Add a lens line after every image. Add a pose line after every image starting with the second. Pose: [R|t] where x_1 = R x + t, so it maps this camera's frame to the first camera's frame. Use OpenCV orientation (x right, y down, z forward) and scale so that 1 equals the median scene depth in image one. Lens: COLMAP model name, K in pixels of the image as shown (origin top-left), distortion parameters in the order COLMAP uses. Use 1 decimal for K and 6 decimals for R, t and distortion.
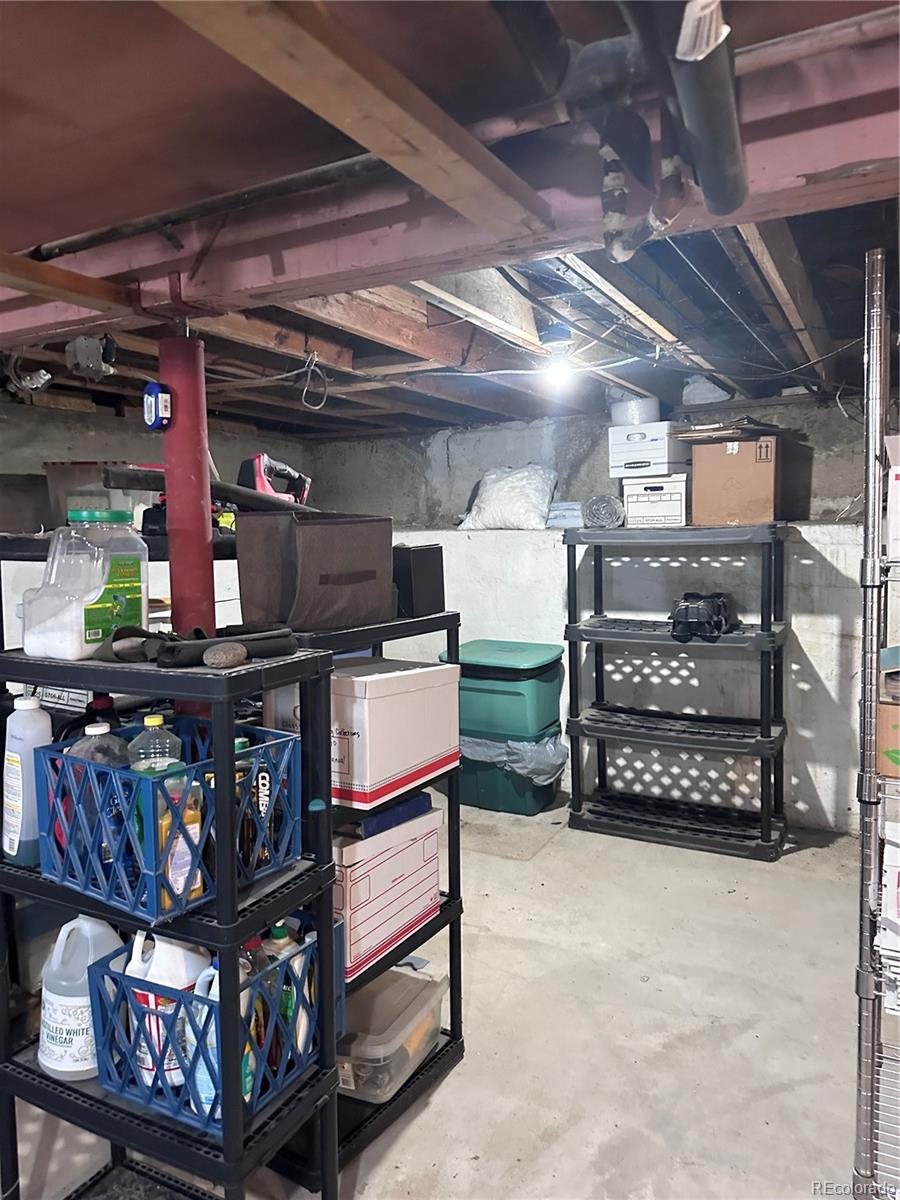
lens RADIAL K [[845.8, 0, 450.0], [0, 845.8, 600.0], [0, 0, 1]] dist [0.029073, -0.000803]
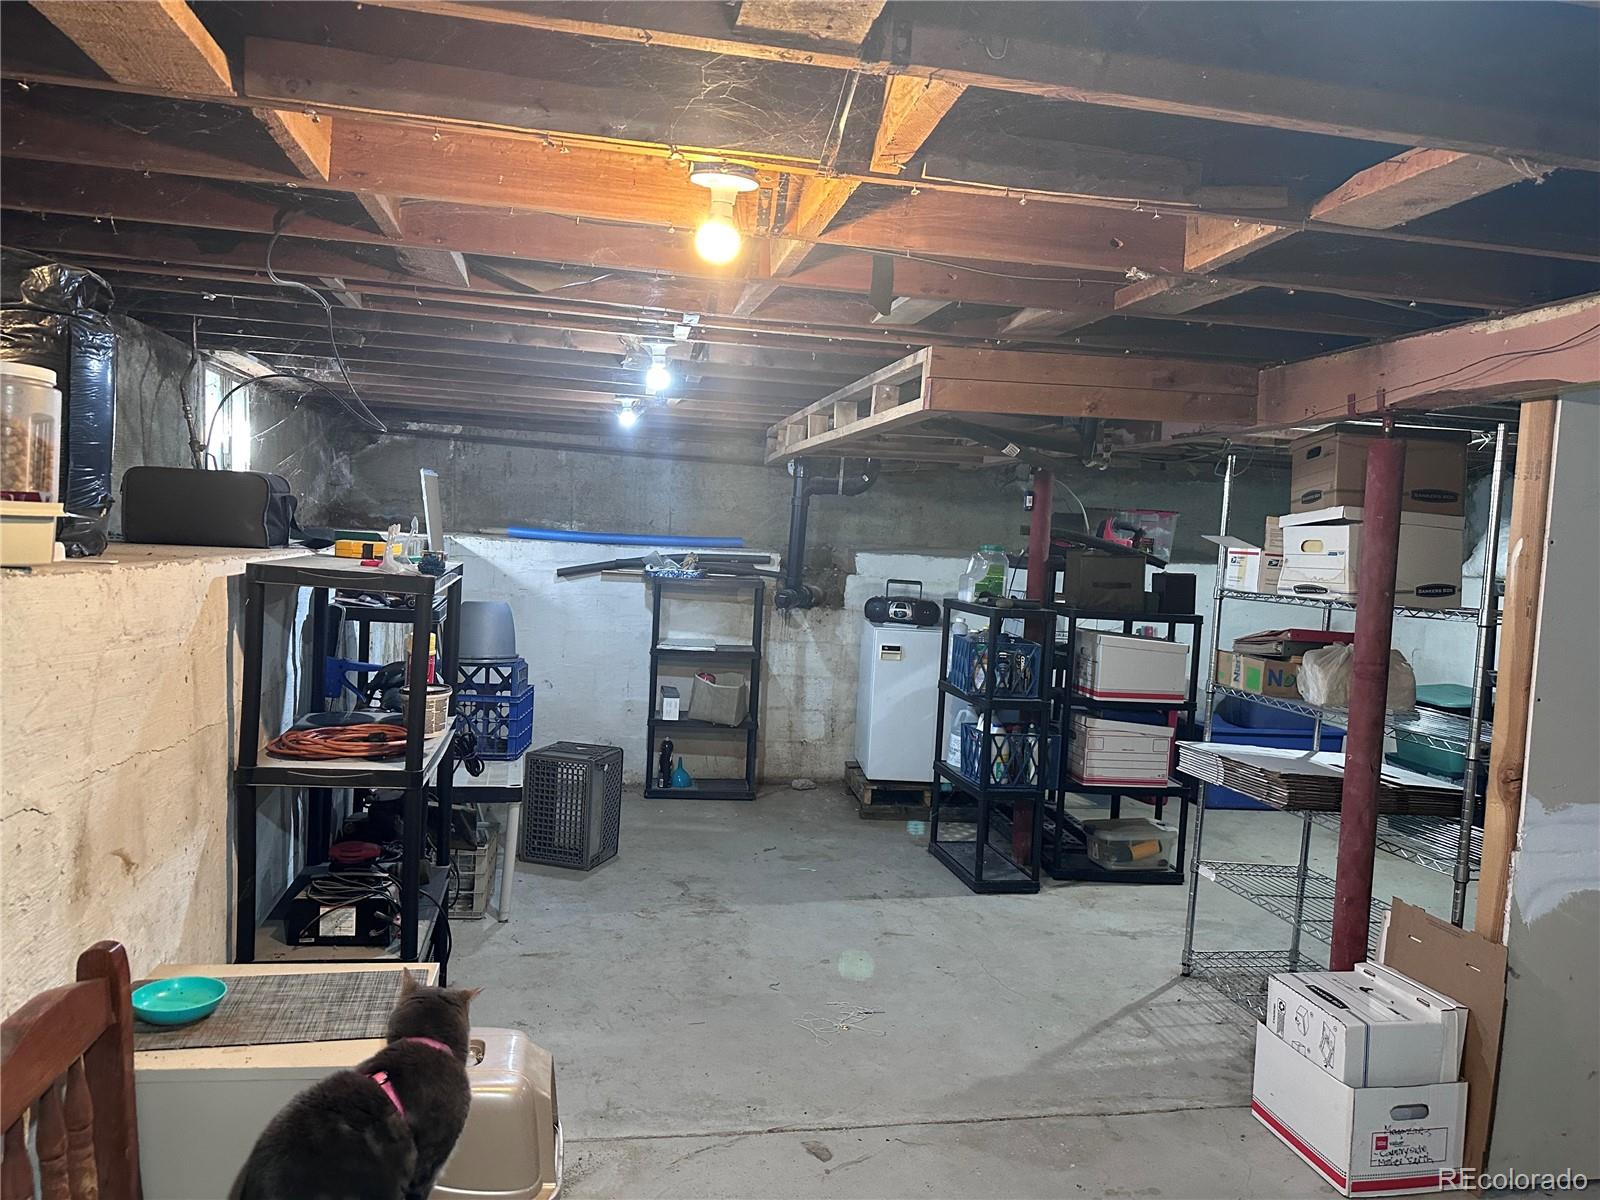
lens RADIAL K [[1127.8, 0, 800.0], [0, 1127.8, 600.0], [0, 0, 1]] dist [0.029073, -0.000803]
pose [[0.634097, 0.094566, -0.767449, 1.438558], [-0.121294, 0.992371, 0.022062, 0.037312], [0.763681, 0.079098, 0.640730, -1.229915]]
